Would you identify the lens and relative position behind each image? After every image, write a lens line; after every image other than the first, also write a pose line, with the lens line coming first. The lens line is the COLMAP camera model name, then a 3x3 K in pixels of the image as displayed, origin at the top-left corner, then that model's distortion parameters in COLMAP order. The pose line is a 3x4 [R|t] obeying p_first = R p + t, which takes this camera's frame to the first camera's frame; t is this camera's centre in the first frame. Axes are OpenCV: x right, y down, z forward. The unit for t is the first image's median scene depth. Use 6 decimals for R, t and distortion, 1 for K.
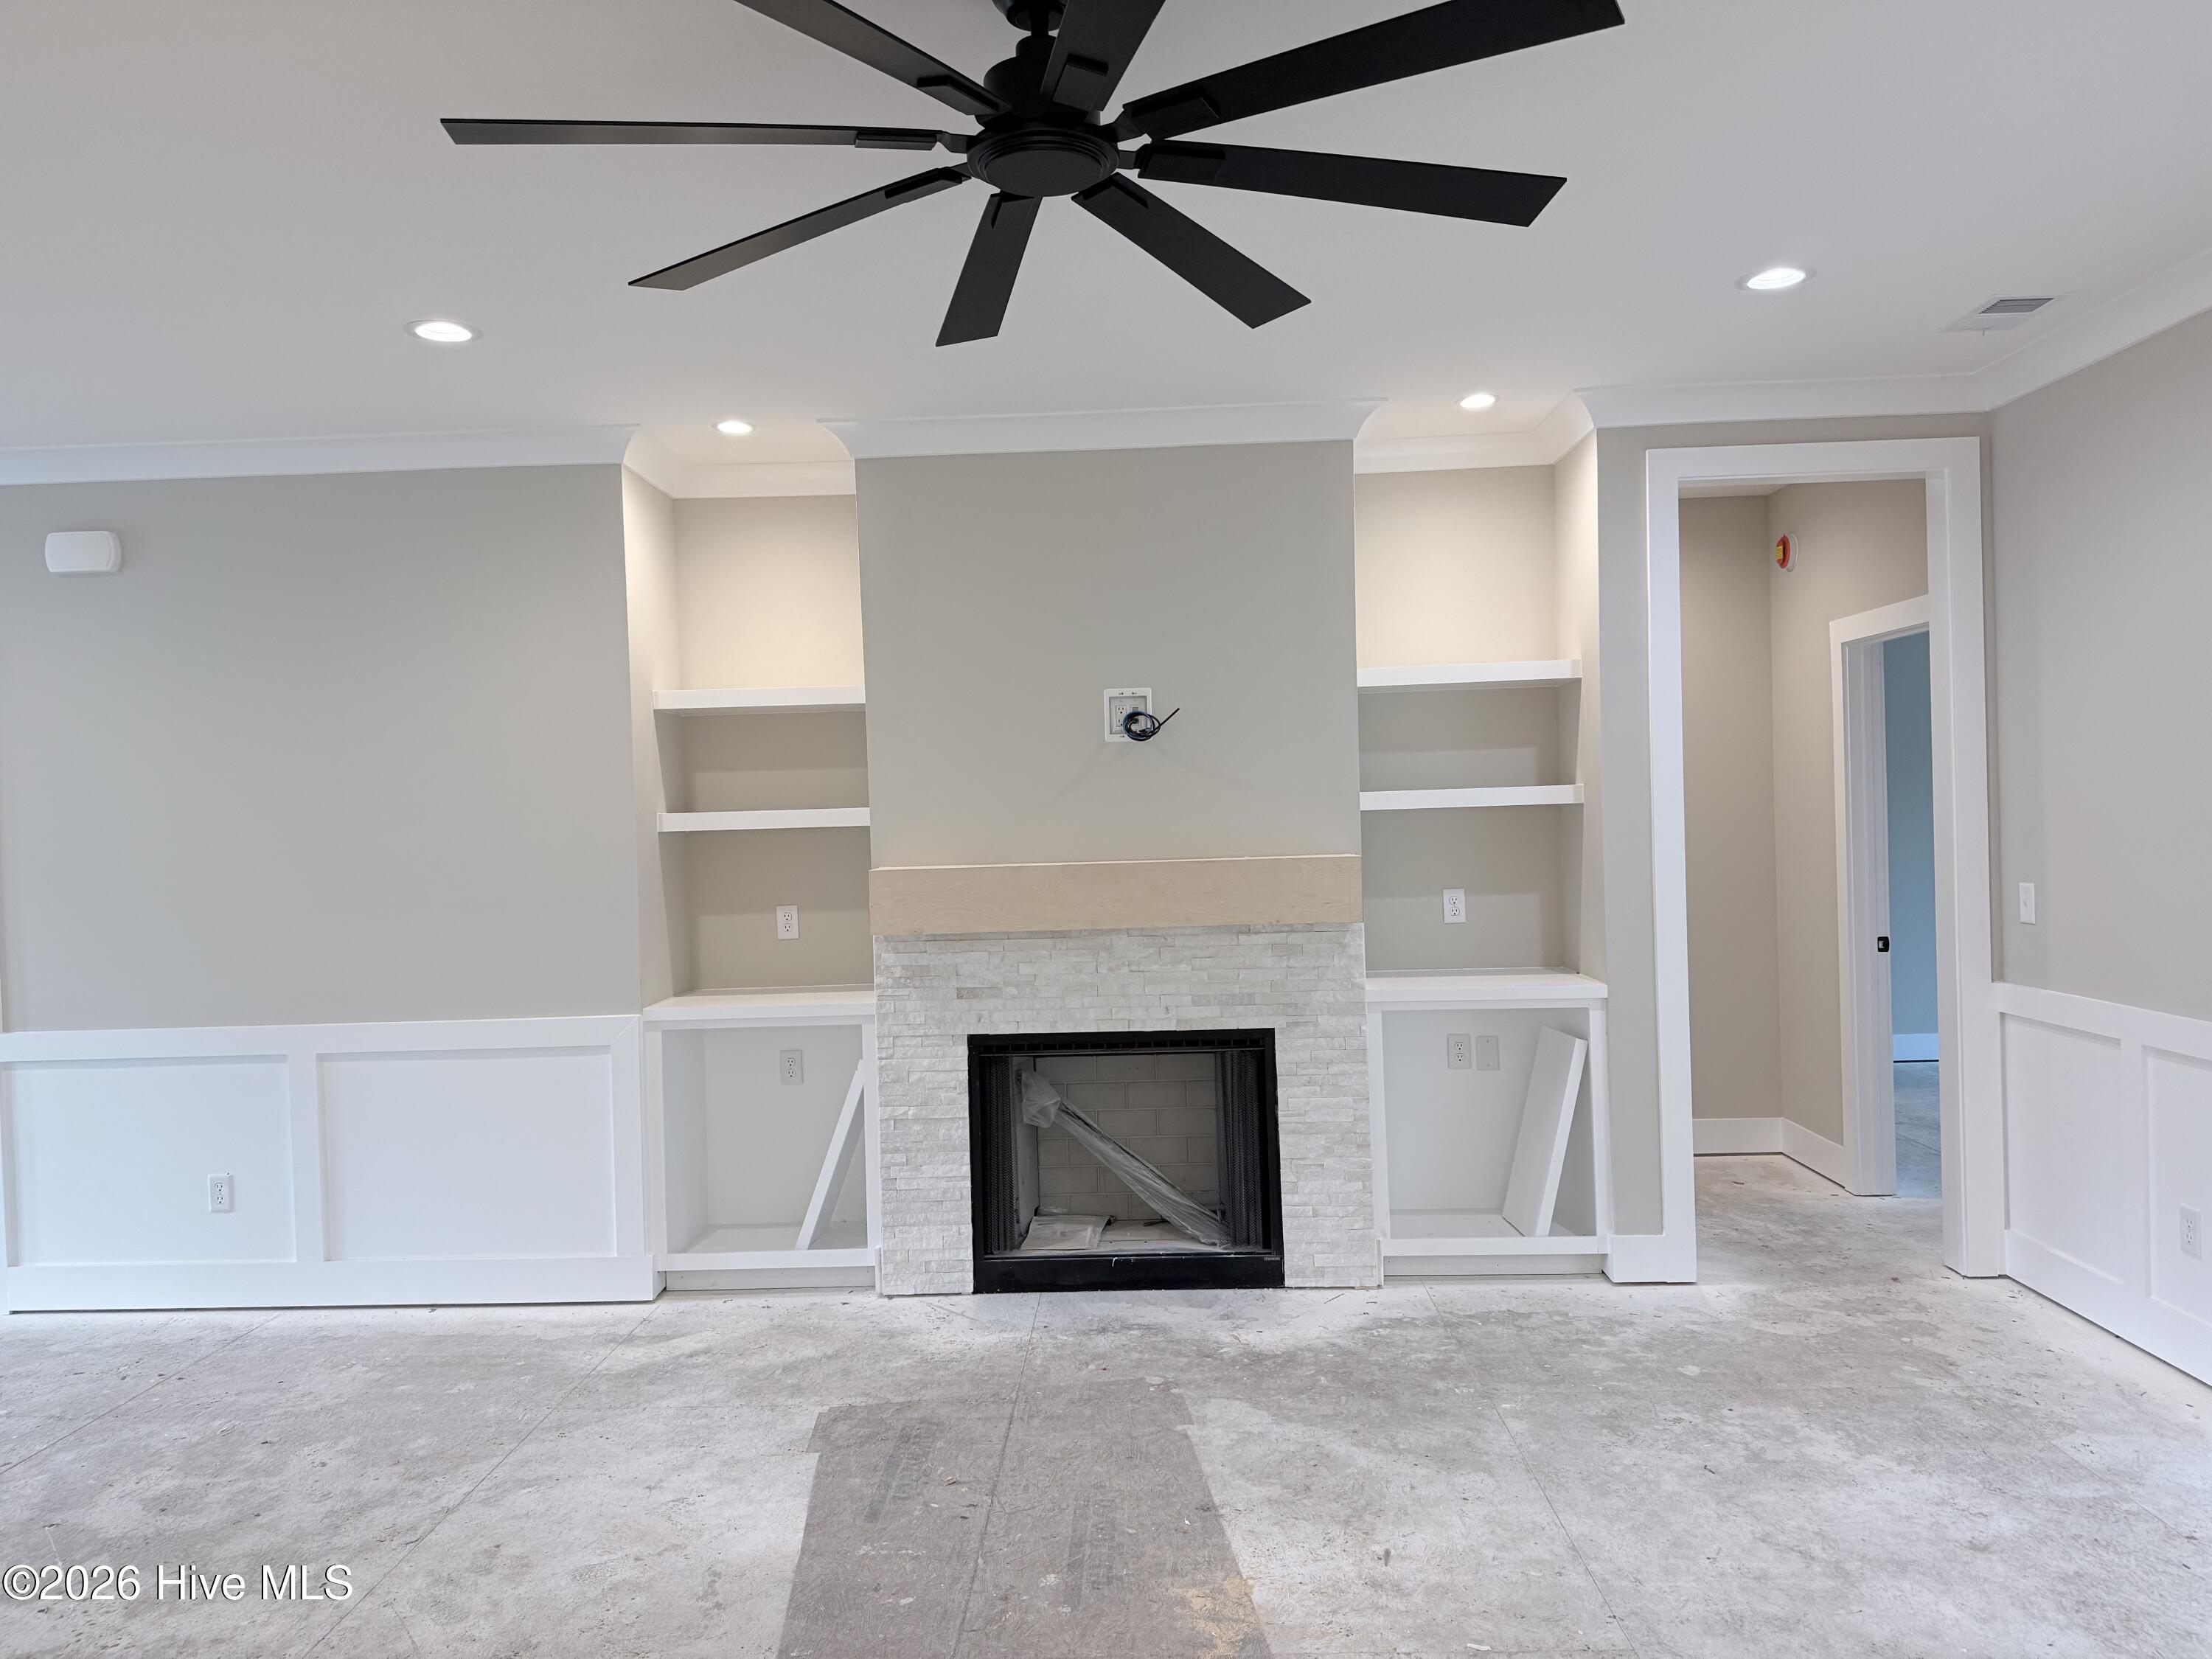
lens RADIAL K [[1584.9, 0, 1106.0], [0, 1584.9, 829.5], [0, 0, 1]] dist [0.106995, -0.145490]
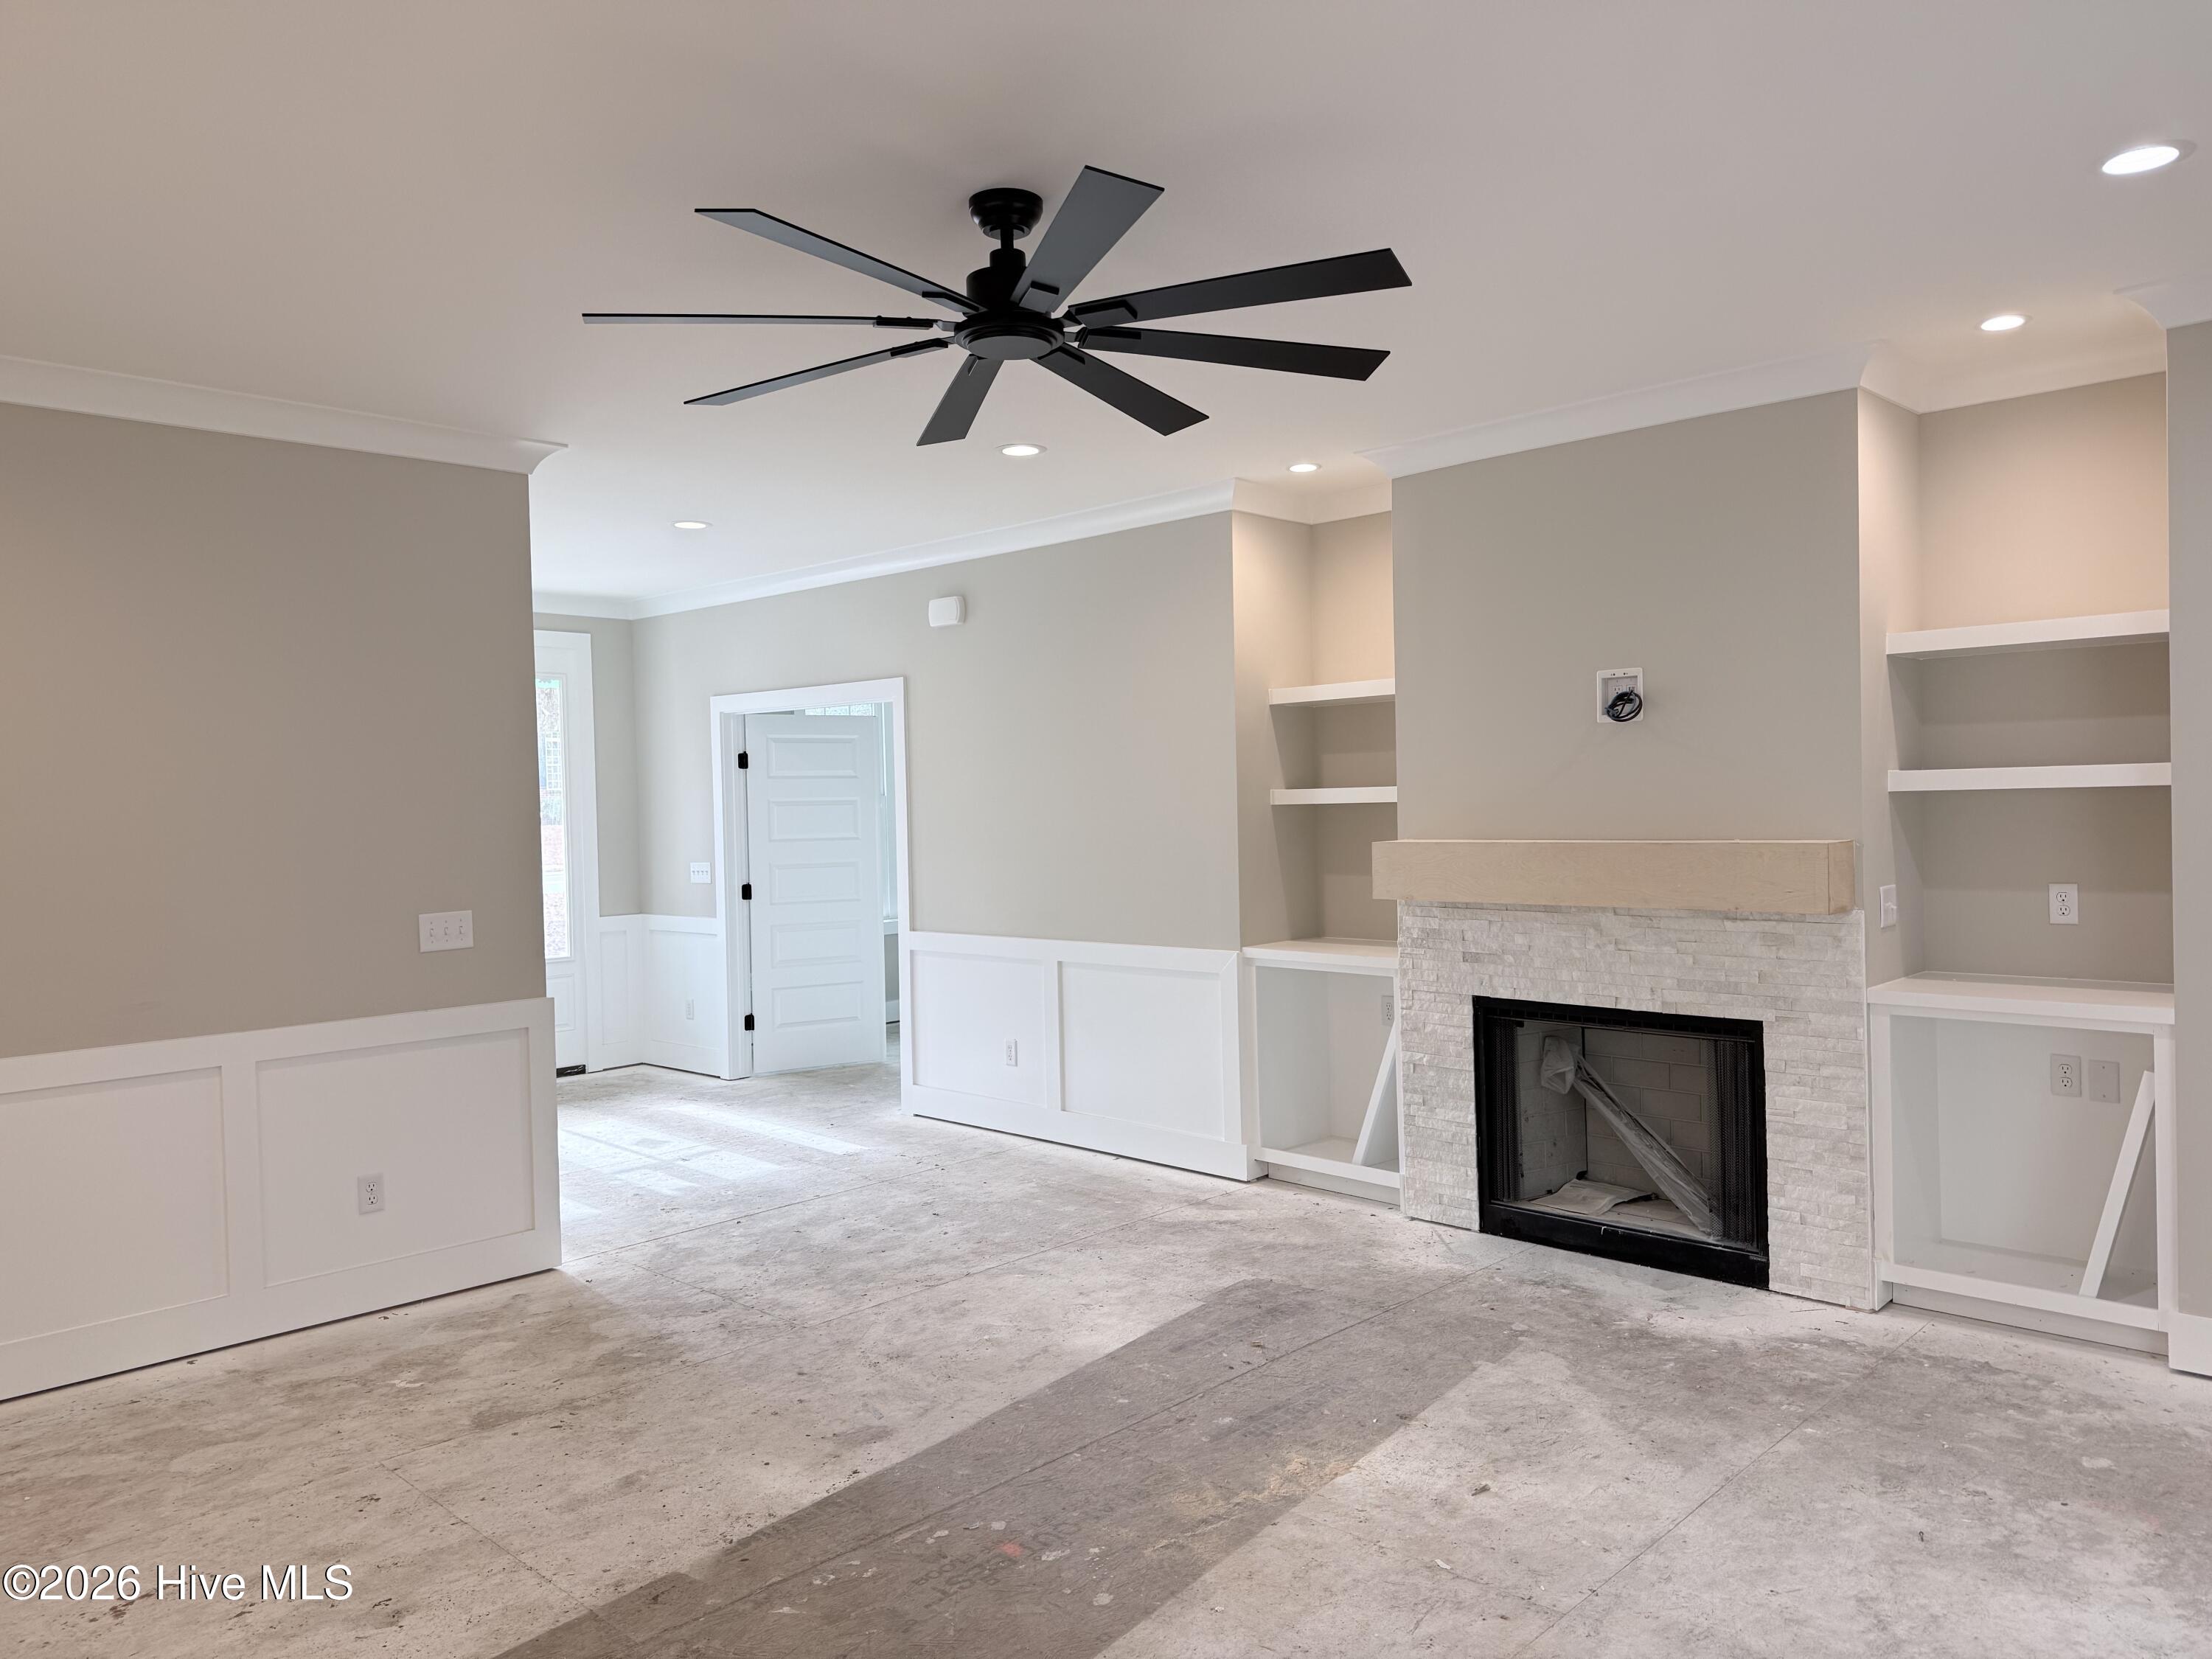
lens RADIAL K [[1569.8, 0, 1100.8], [0, 1569.8, 837.3], [0, 0, 1]] dist [0.087549, -0.098302]
pose [[0.743161, 0.030701, -0.668408, 0.447727], [-0.008053, 0.999285, 0.036945, -0.017662], [0.669064, -0.022073, 0.742877, 0.024881]]
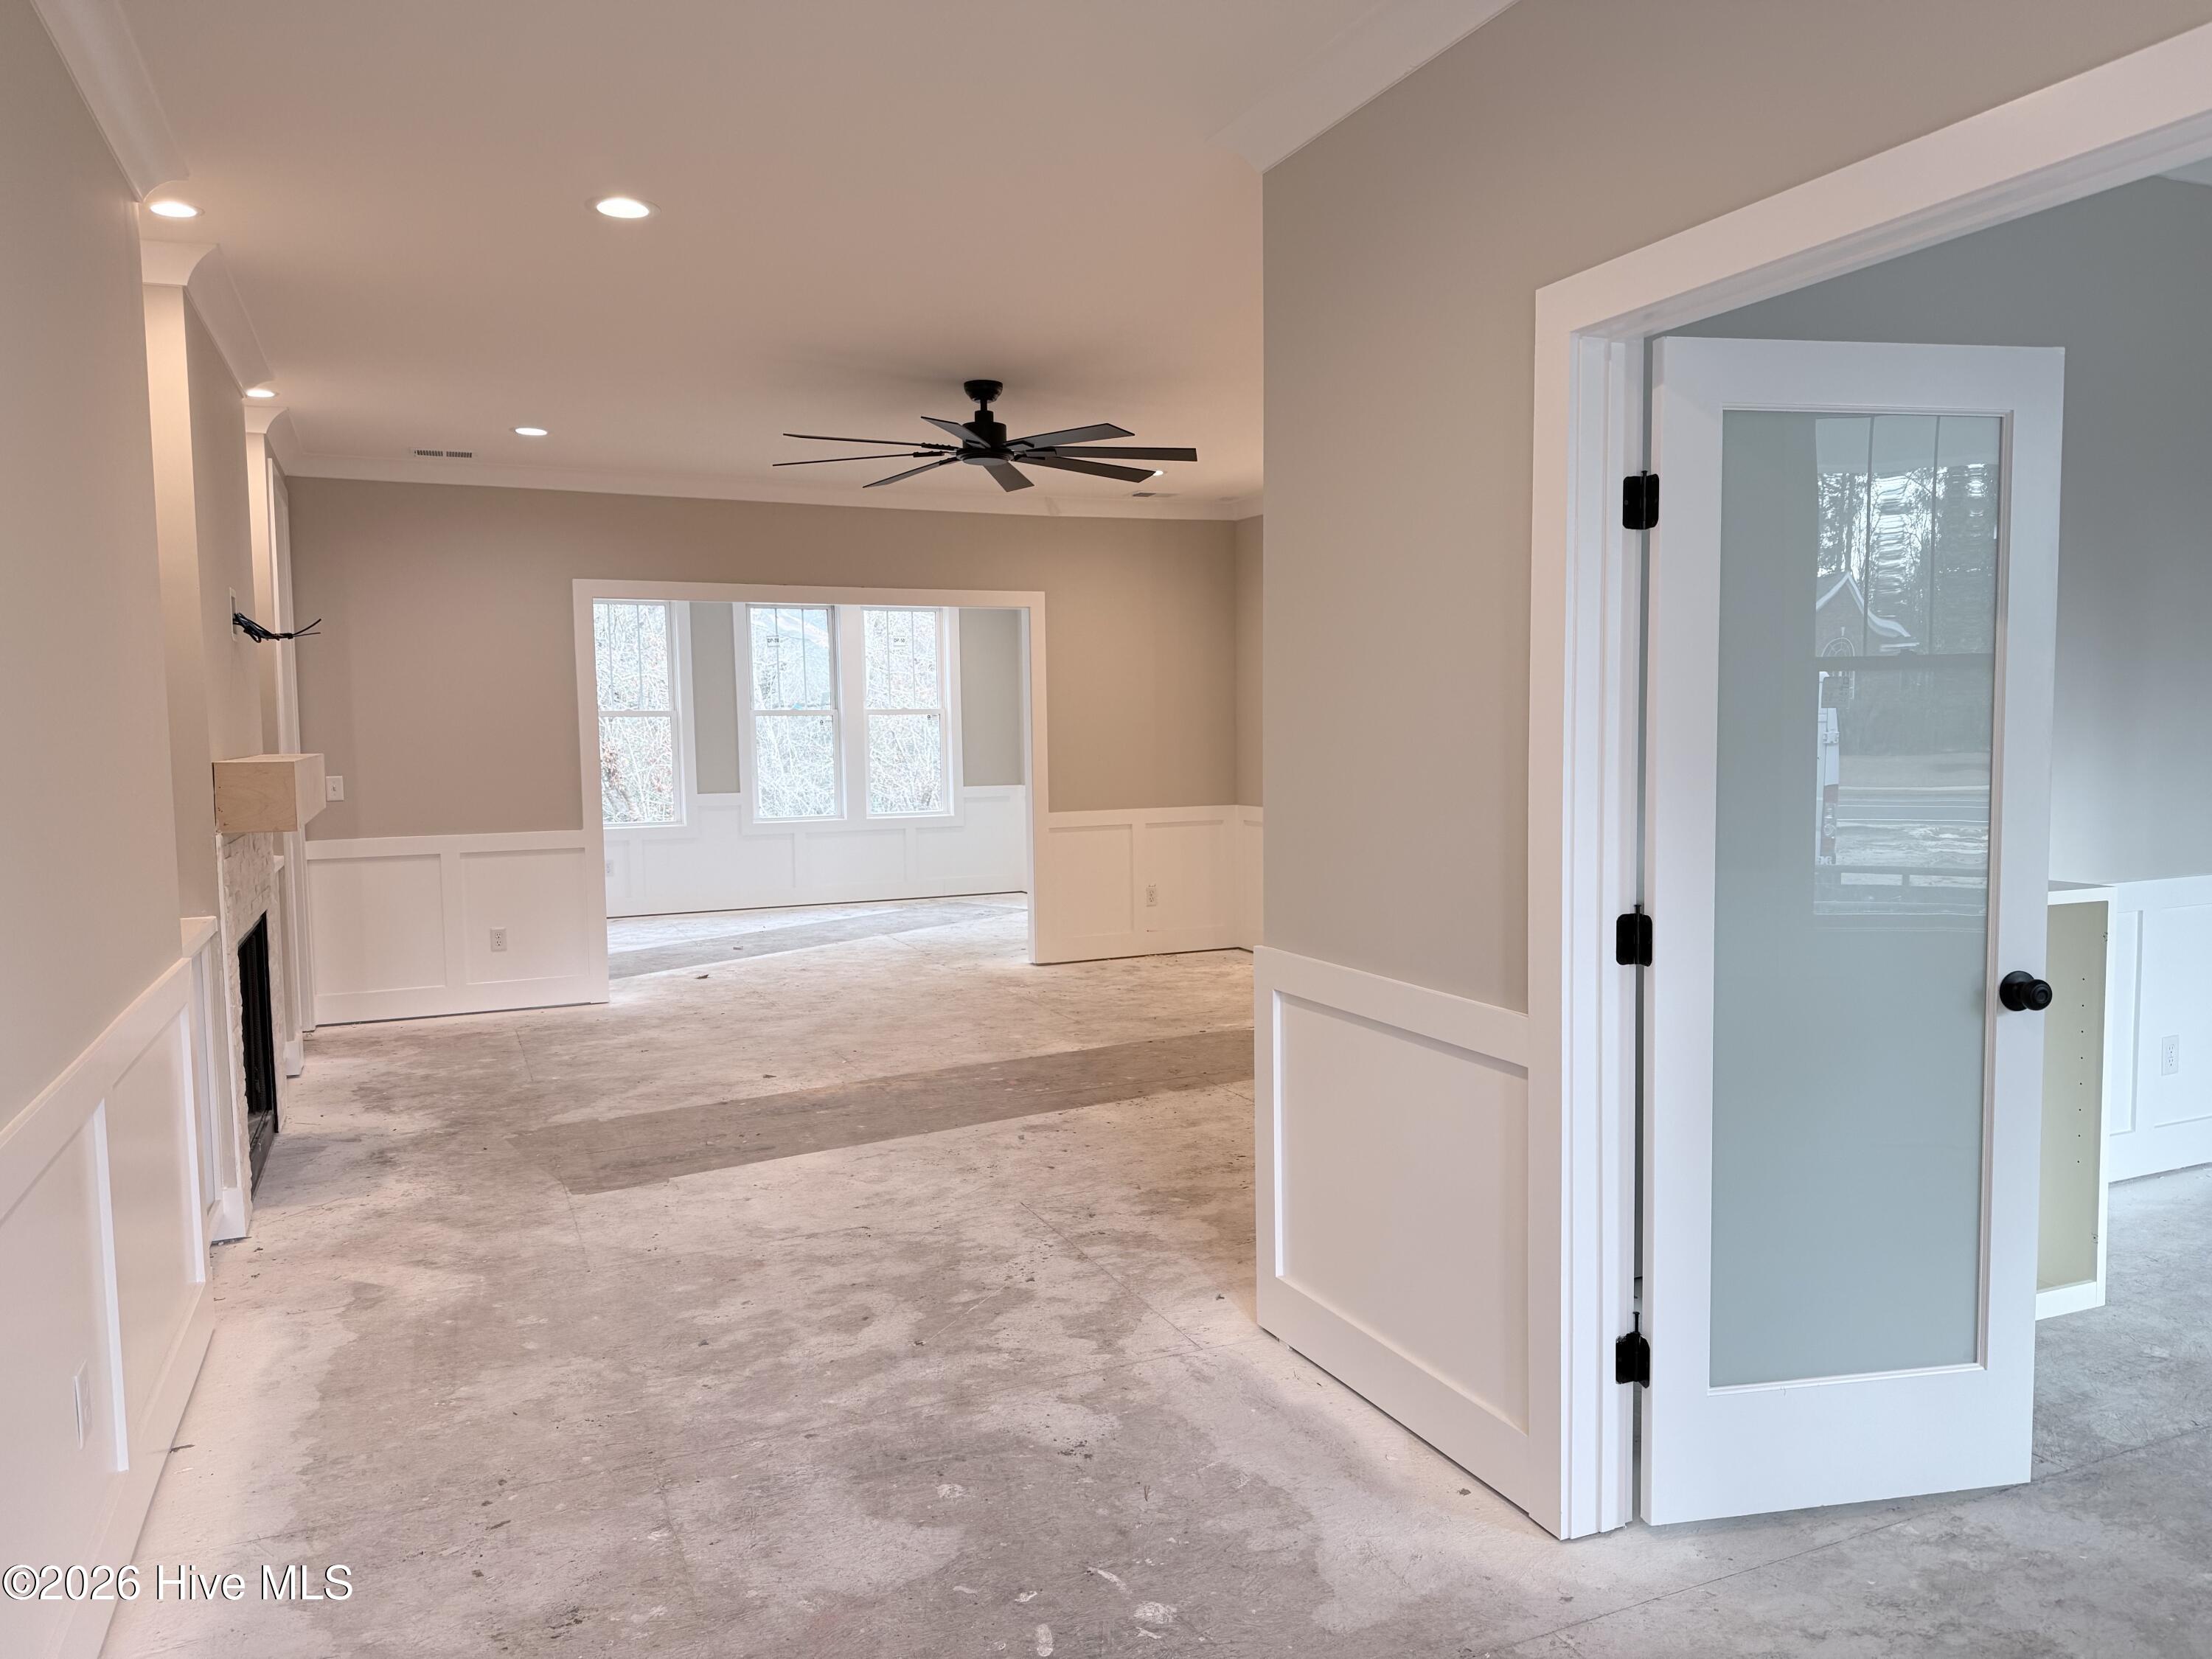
lens RADIAL K [[1562.7, 0, 1108.8], [0, 1562.7, 838.0], [0, 0, 1]] dist [0.110713, -0.101710]
pose [[-0.440754, -0.033339, 0.897008, -1.173601], [0.039134, 0.997646, 0.056308, 0.034145], [-0.896774, 0.059922, -0.438412, 0.954966]]
